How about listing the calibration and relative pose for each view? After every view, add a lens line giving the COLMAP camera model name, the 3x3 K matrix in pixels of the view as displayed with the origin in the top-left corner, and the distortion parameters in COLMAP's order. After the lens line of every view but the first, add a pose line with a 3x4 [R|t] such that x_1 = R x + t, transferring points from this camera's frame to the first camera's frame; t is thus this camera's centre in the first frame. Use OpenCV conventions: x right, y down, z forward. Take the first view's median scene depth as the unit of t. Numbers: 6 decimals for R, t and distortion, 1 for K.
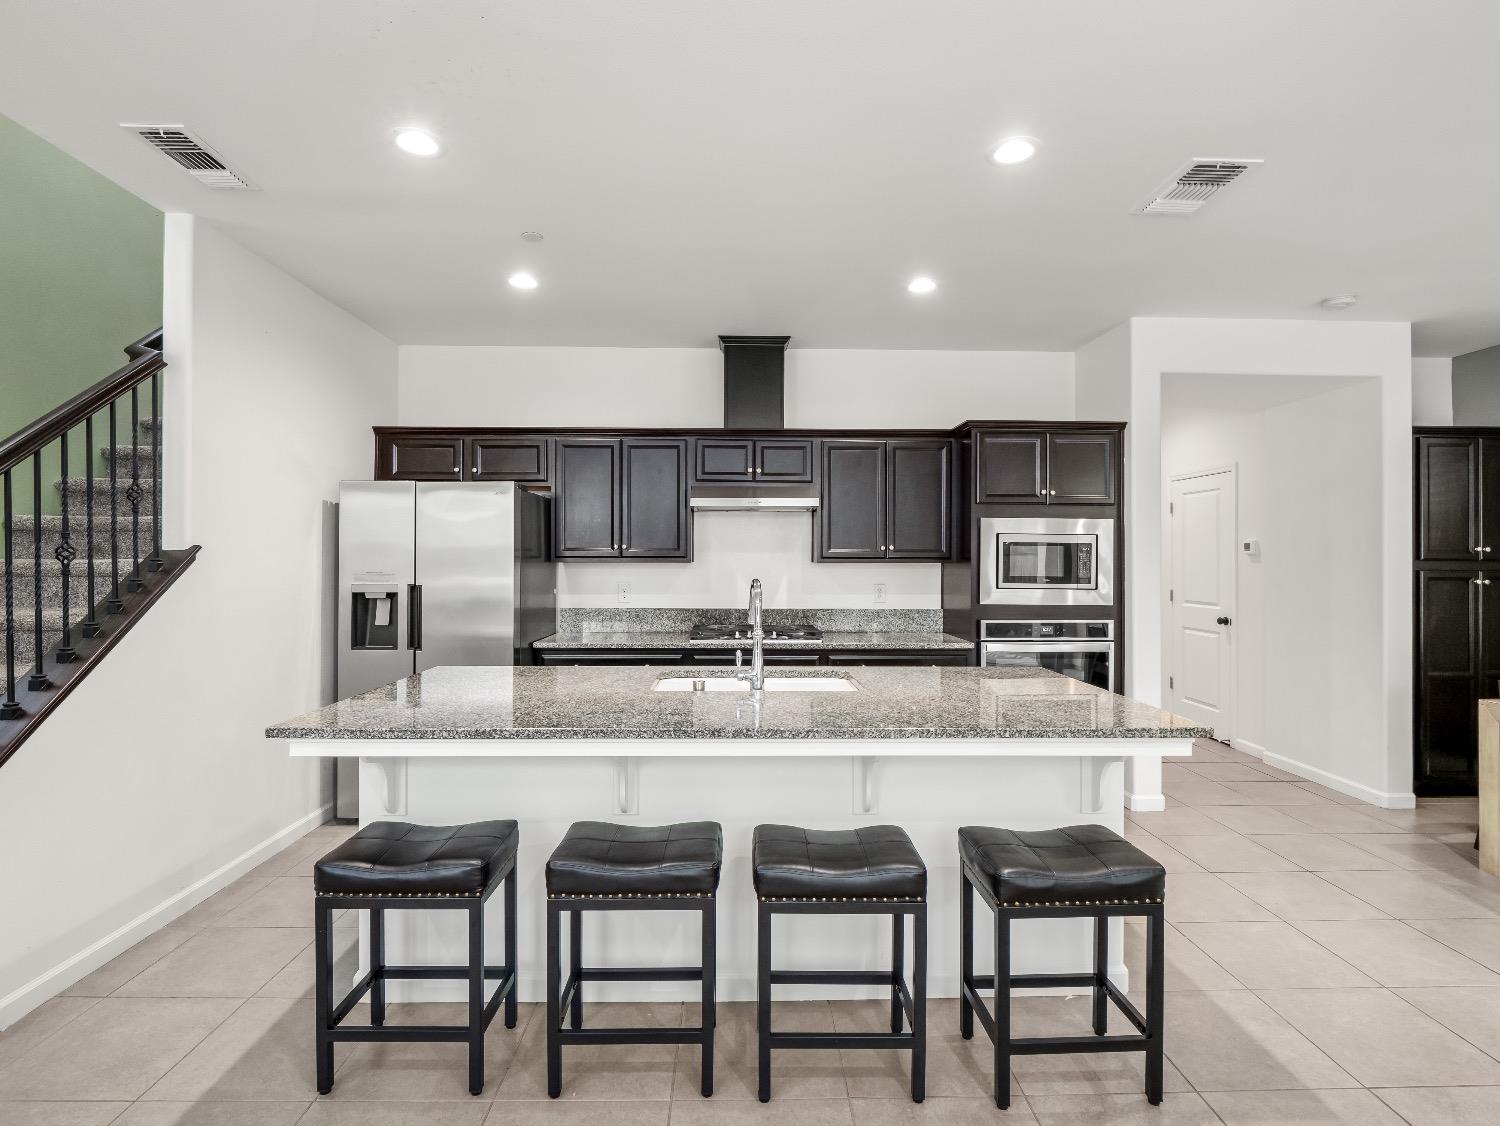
lens RADIAL K [[749.7, 0, 755.0], [0, 749.7, 562.2], [0, 0, 1]] dist [-0.009077, -0.003375]
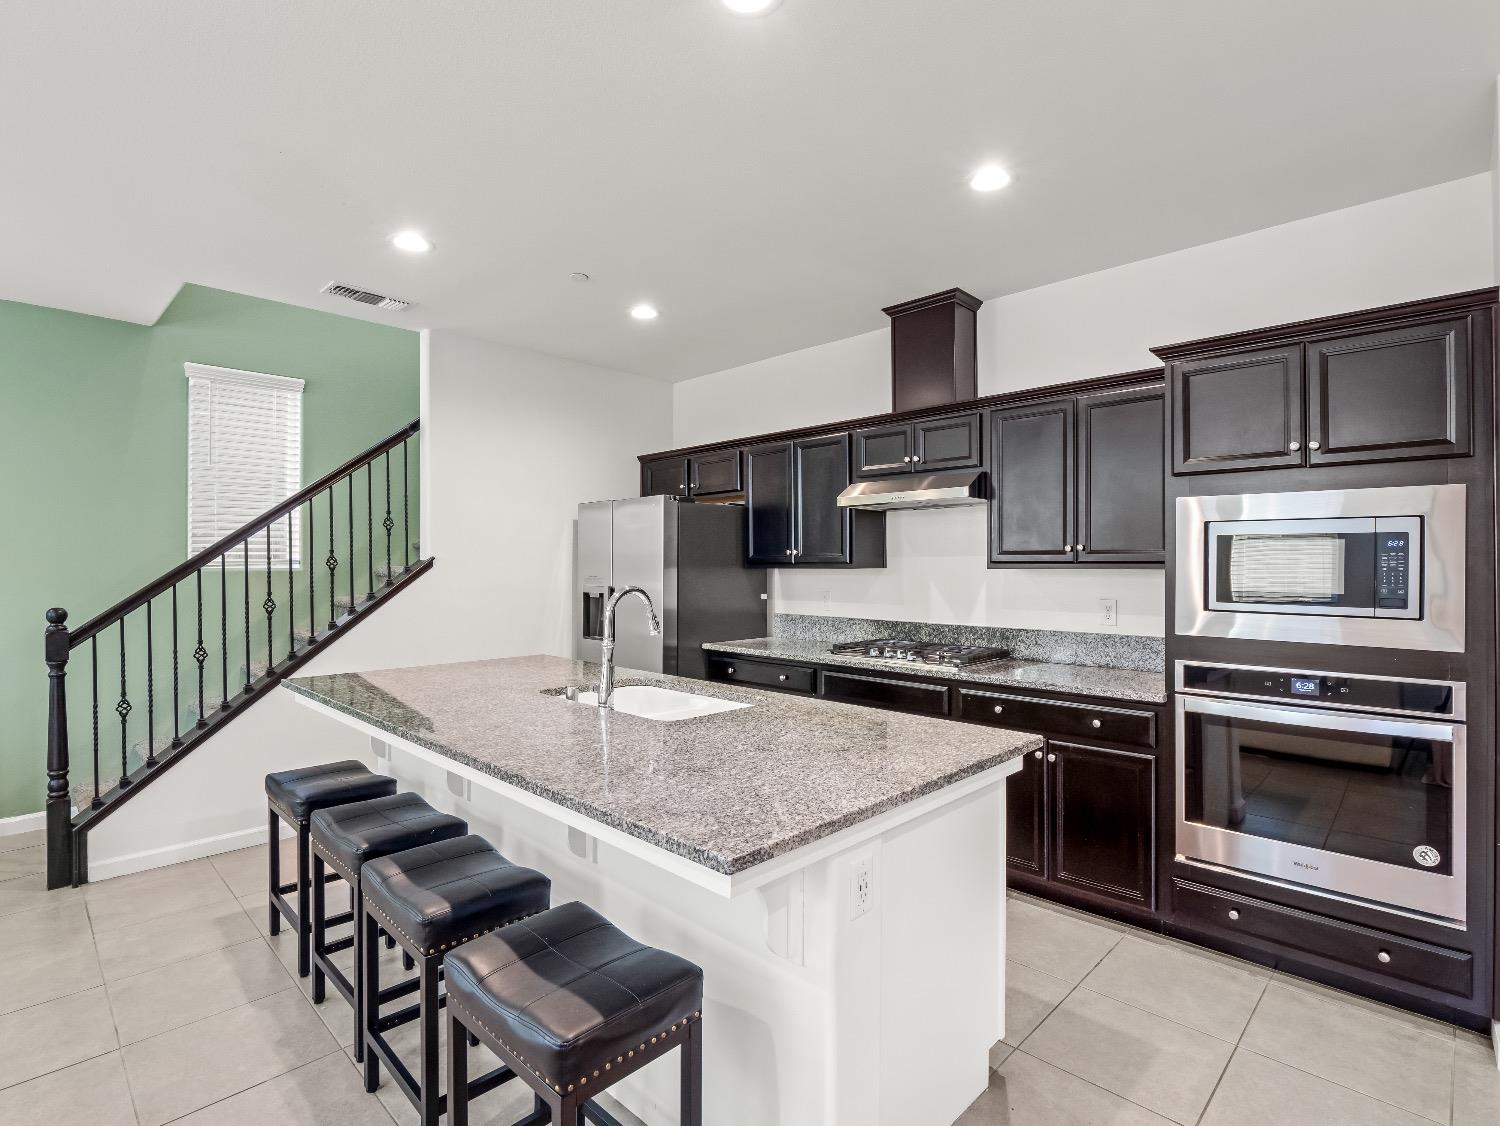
lens RADIAL K [[749.7, 0, 741.9], [0, 749.7, 566.3], [0, 0, 1]] dist [-0.009077, -0.003375]
pose [[0.698637, -0.000985, -0.715476, 0.494381], [-0.001470, 0.999995, -0.002812, 0.001020], [0.715475, 0.003017, 0.698632, 0.294058]]
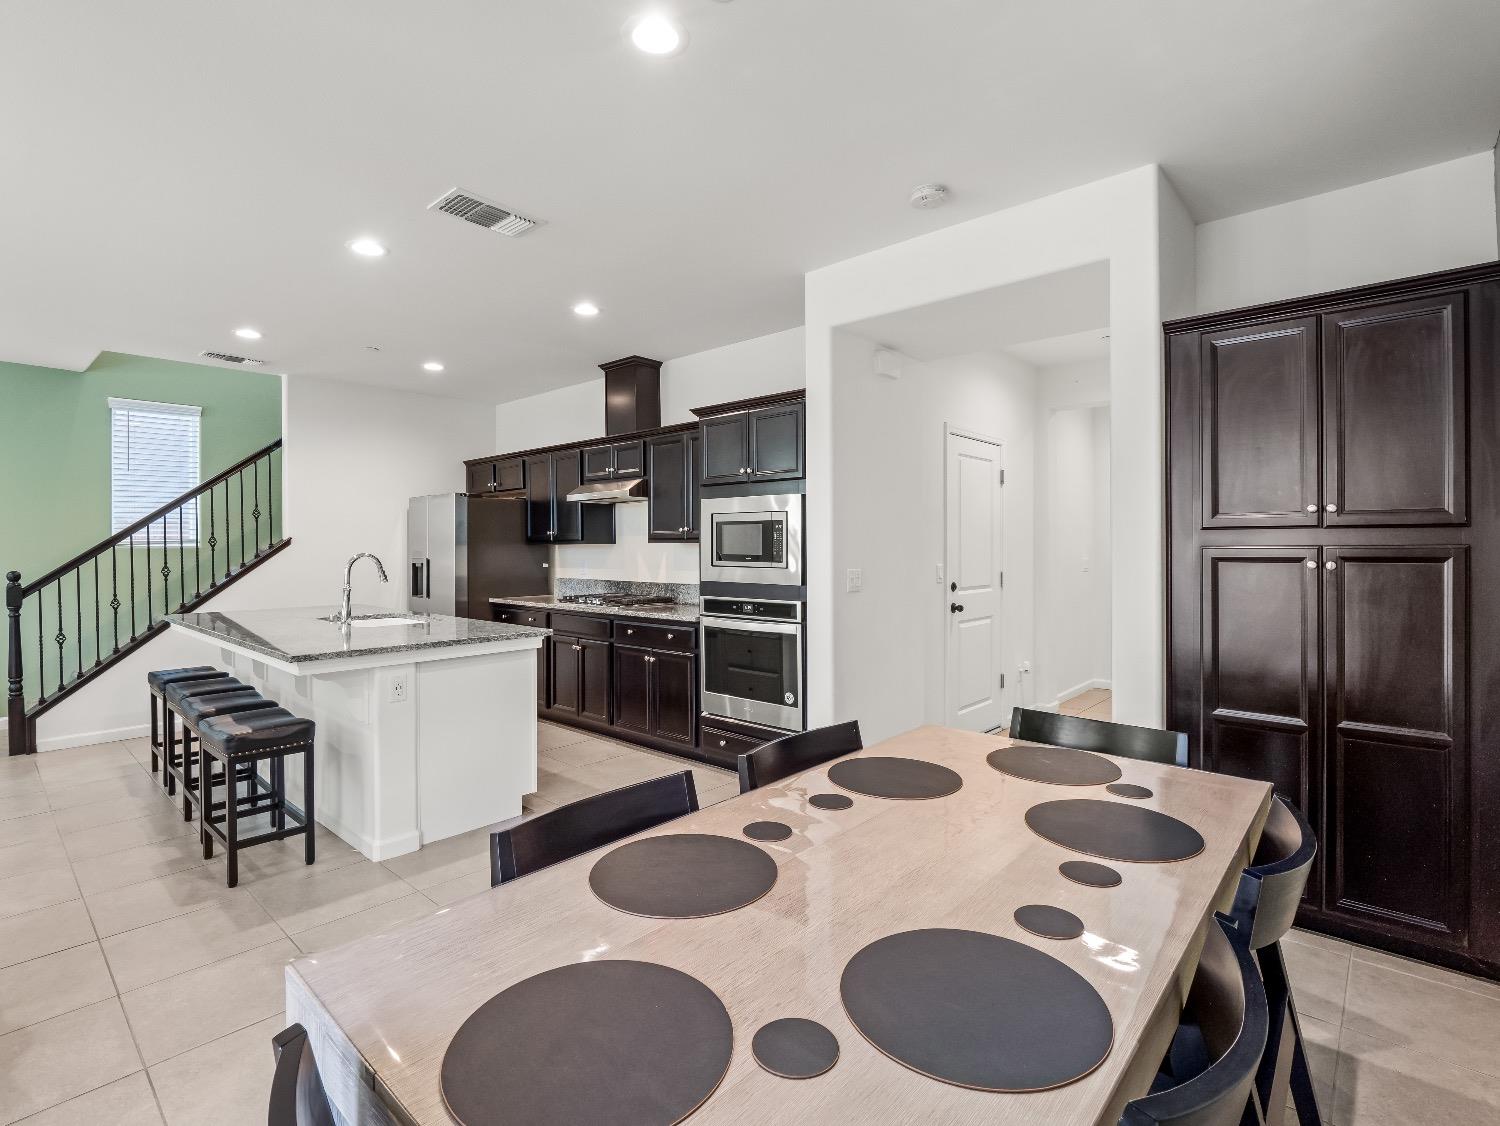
lens RADIAL K [[730.1, 0, 746.7], [0, 730.1, 551.7], [0, 0, 1]] dist [-0.014602, -0.002649]
pose [[0.732731, 0.000042, -0.680518, 1.049534], [0.002715, 0.999992, 0.002985, 0.012203], [0.680513, -0.004035, 0.732725, 0.282110]]
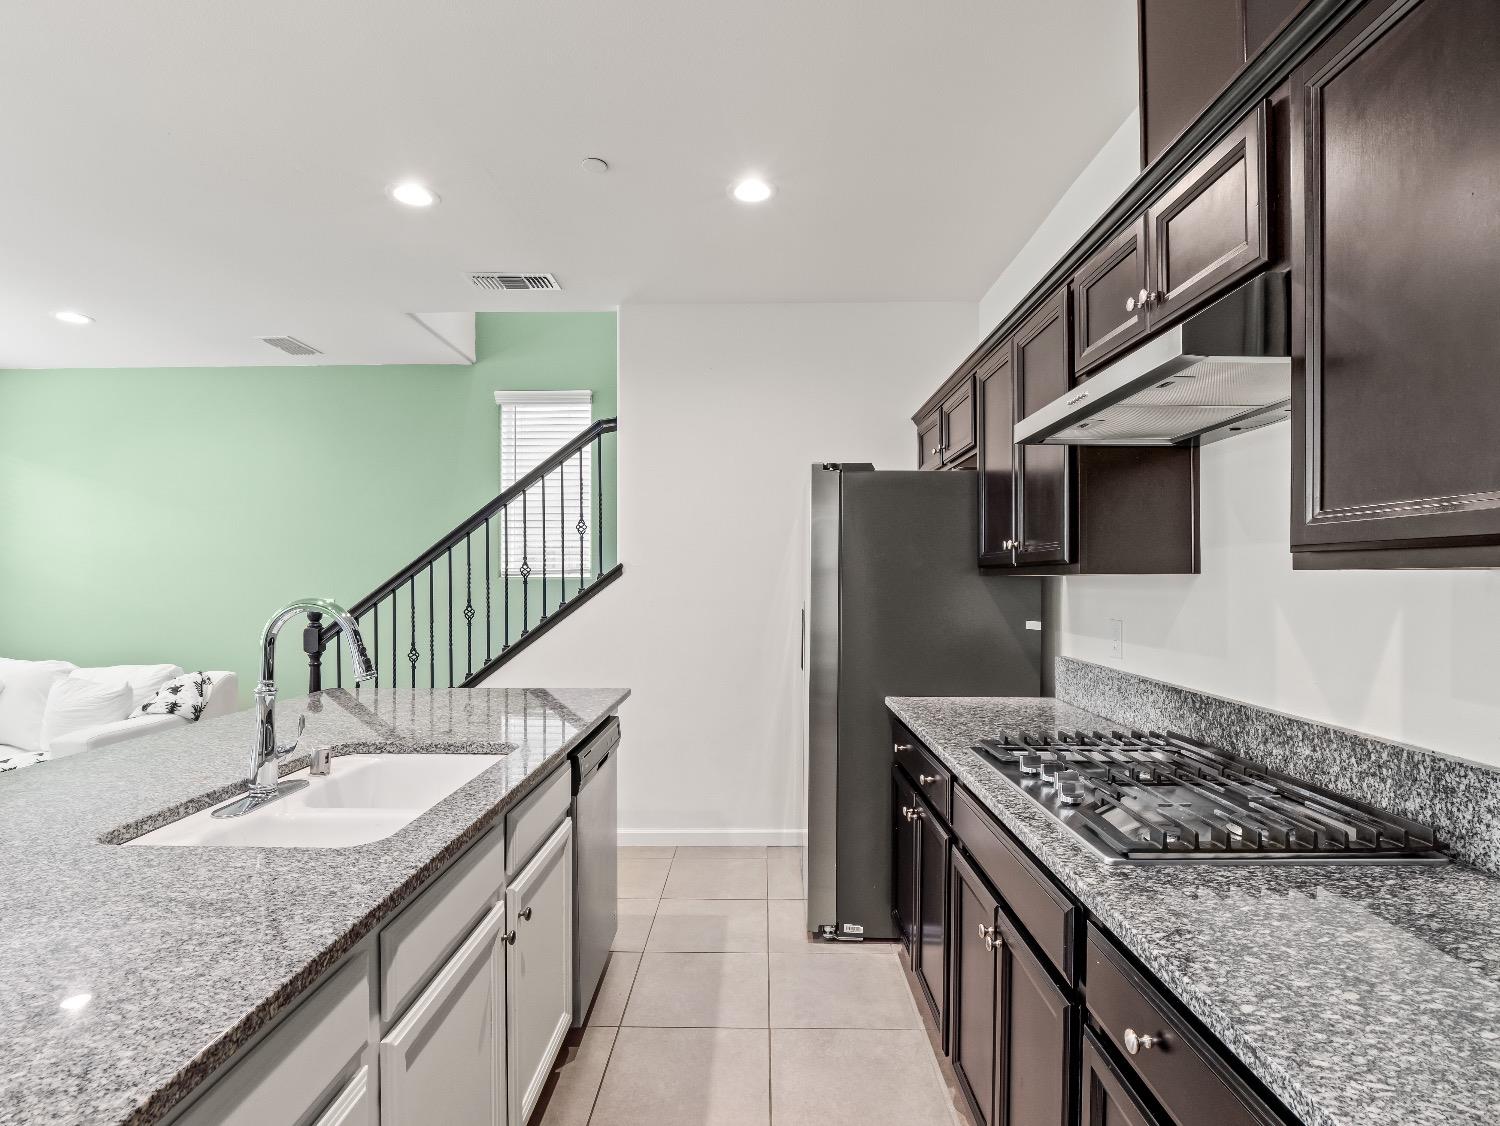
lens RADIAL K [[749.7, 0, 754.1], [0, 749.7, 577.8], [0, 0, 1]] dist [-0.009077, -0.003375]
pose [[-0.022500, -0.002290, -0.999744, 0.362055], [-0.004010, 0.999990, -0.002201, 0.005124], [0.999739, 0.003960, -0.022509, 0.883600]]
